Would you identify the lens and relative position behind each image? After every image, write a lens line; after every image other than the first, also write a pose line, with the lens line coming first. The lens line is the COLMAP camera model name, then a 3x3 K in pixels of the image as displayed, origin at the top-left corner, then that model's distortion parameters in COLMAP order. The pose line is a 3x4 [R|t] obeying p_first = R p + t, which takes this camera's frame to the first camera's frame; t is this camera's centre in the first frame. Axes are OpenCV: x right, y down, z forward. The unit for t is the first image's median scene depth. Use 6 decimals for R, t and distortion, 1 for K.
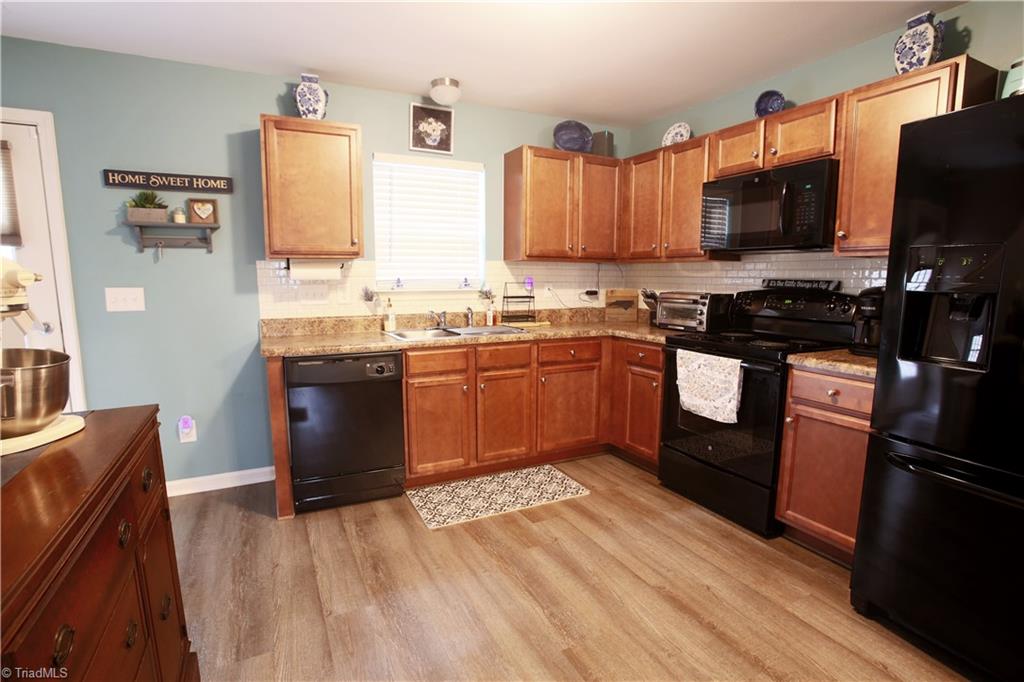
lens RADIAL K [[500.9, 0, 512.0], [0, 500.9, 341.0], [0, 0, 1]] dist [-0.077338, 0.029646]
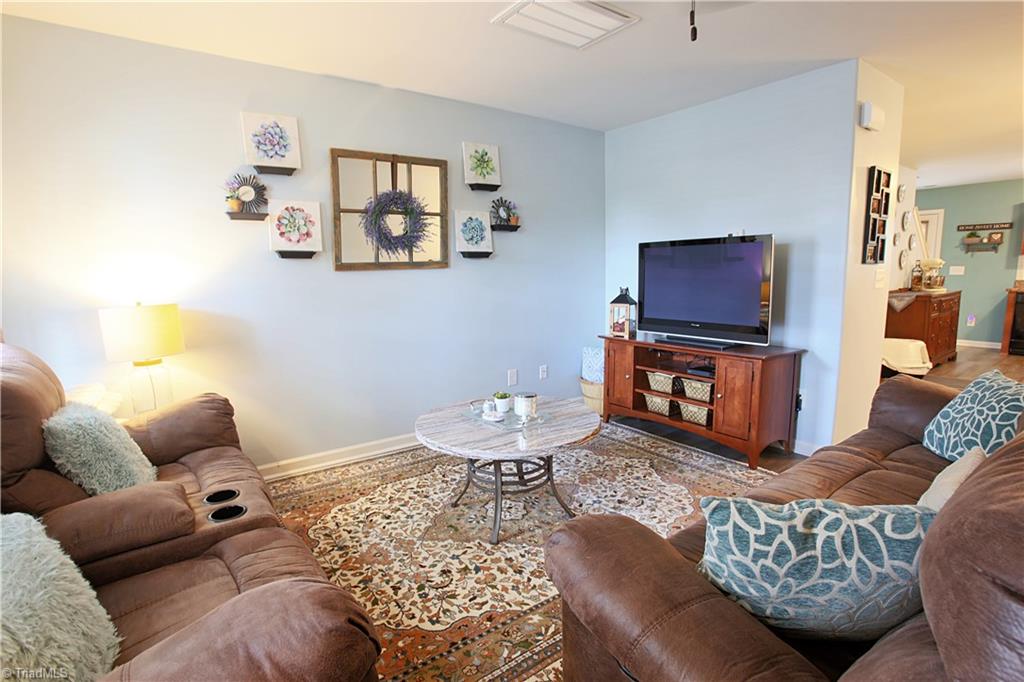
lens RADIAL K [[500.9, 0, 512.0], [0, 500.9, 341.0], [0, 0, 1]] dist [-0.077338, 0.029646]
pose [[0.162445, 0.143901, -0.976168, 1.411338], [-0.116846, 0.985153, 0.125782, 0.246019], [0.979775, 0.093628, 0.176848, -1.808752]]
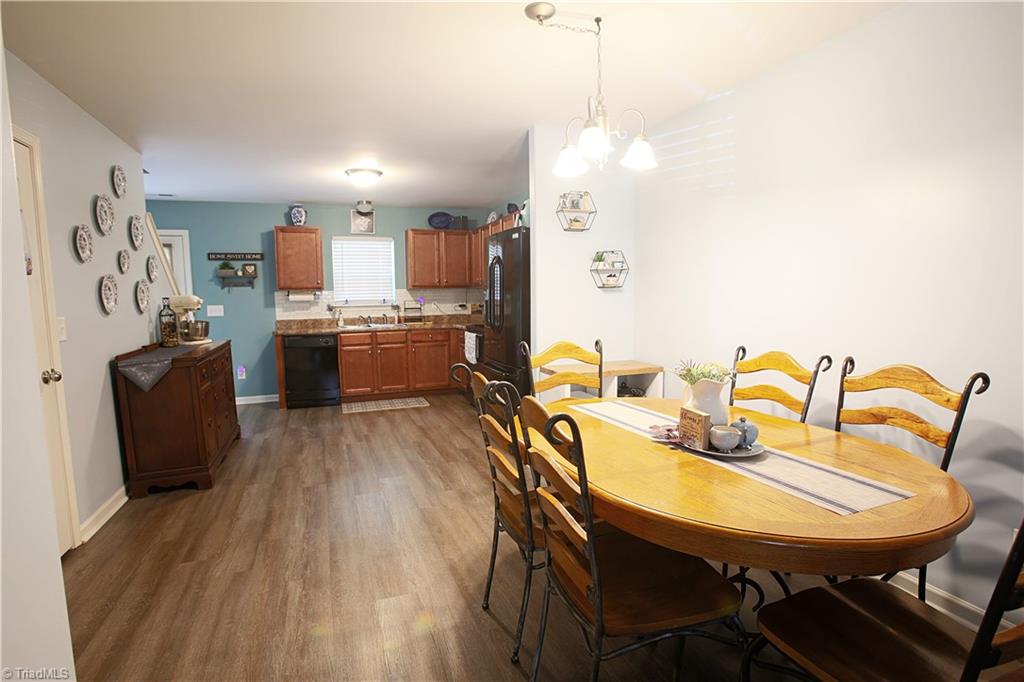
lens RADIAL K [[500.9, 0, 512.0], [0, 500.9, 341.0], [0, 0, 1]] dist [-0.077338, 0.029646]
pose [[0.995032, -0.006488, -0.099340, 0.679664], [0.002664, 0.999252, -0.038583, 0.126522], [0.099516, 0.038127, 0.994305, -0.957689]]
